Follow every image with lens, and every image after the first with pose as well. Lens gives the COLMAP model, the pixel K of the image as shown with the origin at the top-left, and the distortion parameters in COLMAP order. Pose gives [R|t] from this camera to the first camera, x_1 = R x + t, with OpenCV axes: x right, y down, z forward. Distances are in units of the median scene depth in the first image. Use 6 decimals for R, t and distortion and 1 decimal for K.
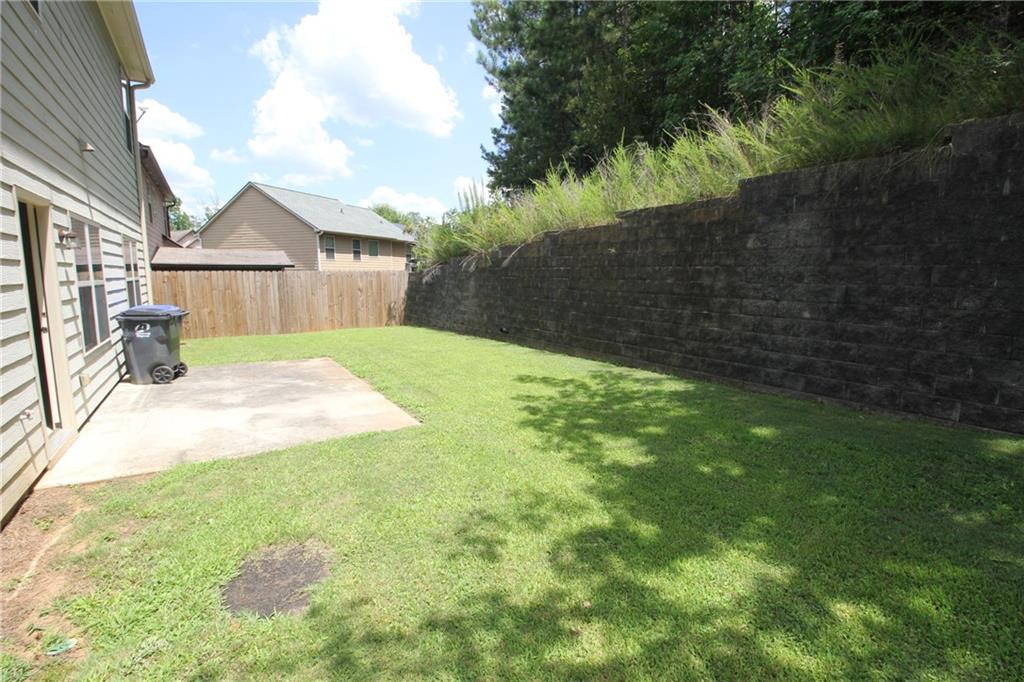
lens RADIAL K [[476.8, 0, 515.5], [0, 476.8, 340.9], [0, 0, 1]] dist [-0.016423, -0.001947]
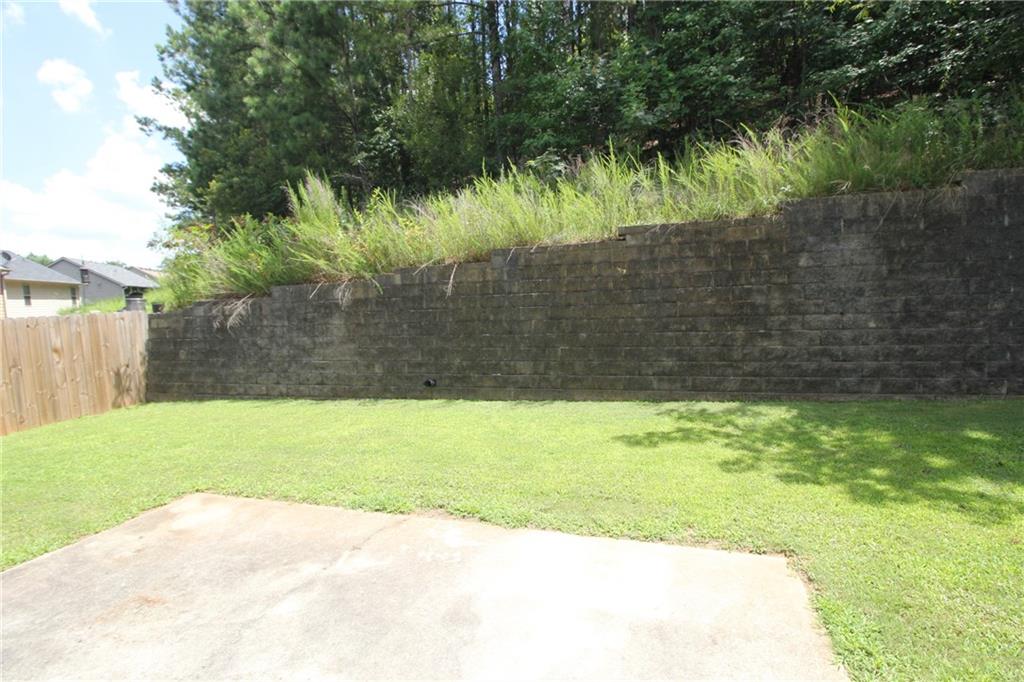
lens RADIAL K [[476.8, 0, 511.5], [0, 476.8, 339.8], [0, 0, 1]] dist [-0.016423, -0.001947]
pose [[0.756540, -0.092616, 0.647356, -0.682560], [0.132420, 0.991109, -0.012958, -0.107172], [-0.640400, 0.095526, 0.762078, 0.633872]]
